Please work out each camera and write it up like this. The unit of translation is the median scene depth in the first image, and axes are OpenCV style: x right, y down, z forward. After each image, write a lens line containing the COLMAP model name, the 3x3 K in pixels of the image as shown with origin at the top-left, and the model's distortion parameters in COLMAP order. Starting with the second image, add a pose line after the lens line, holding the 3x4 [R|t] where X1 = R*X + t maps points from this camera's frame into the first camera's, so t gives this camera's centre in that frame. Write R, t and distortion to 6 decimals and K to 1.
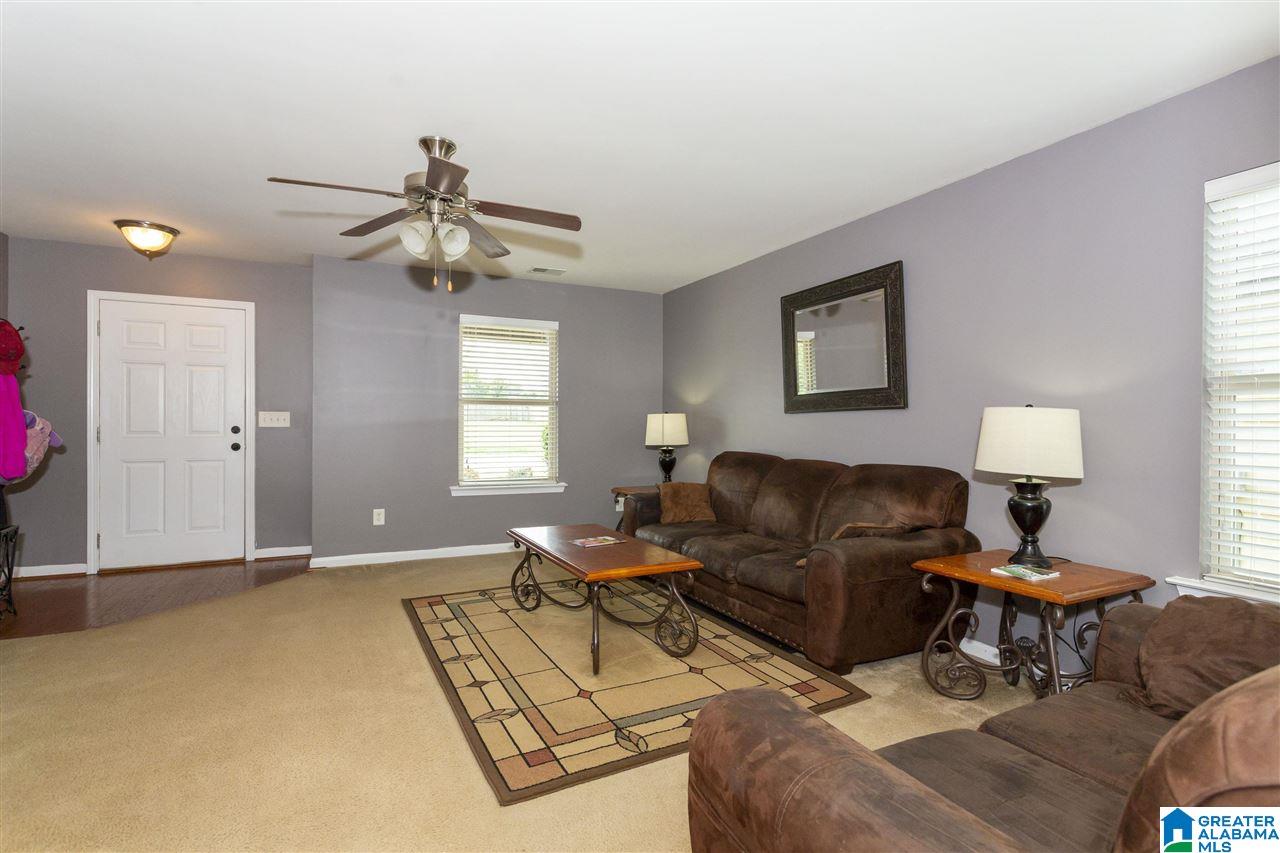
lens RADIAL K [[617.7, 0, 652.2], [0, 617.7, 429.2], [0, 0, 1]] dist [0.004145, 0.001966]
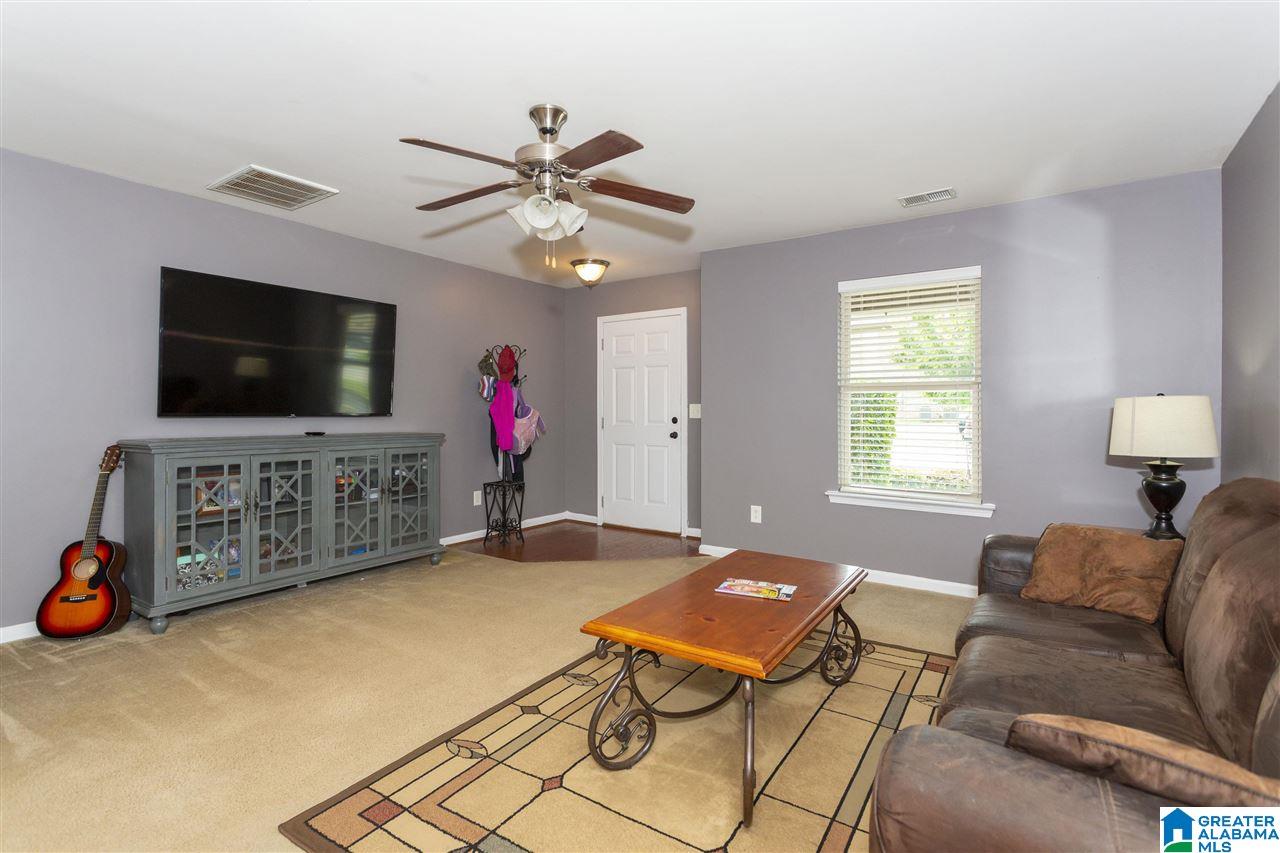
lens RADIAL K [[617.7, 0, 616.8], [0, 617.7, 414.3], [0, 0, 1]] dist [0.004145, 0.001966]
pose [[0.460349, -0.000650, -0.887738, 0.351715], [-0.011862, 0.999906, -0.006883, -0.001236], [0.887659, 0.013699, 0.460298, 0.445370]]
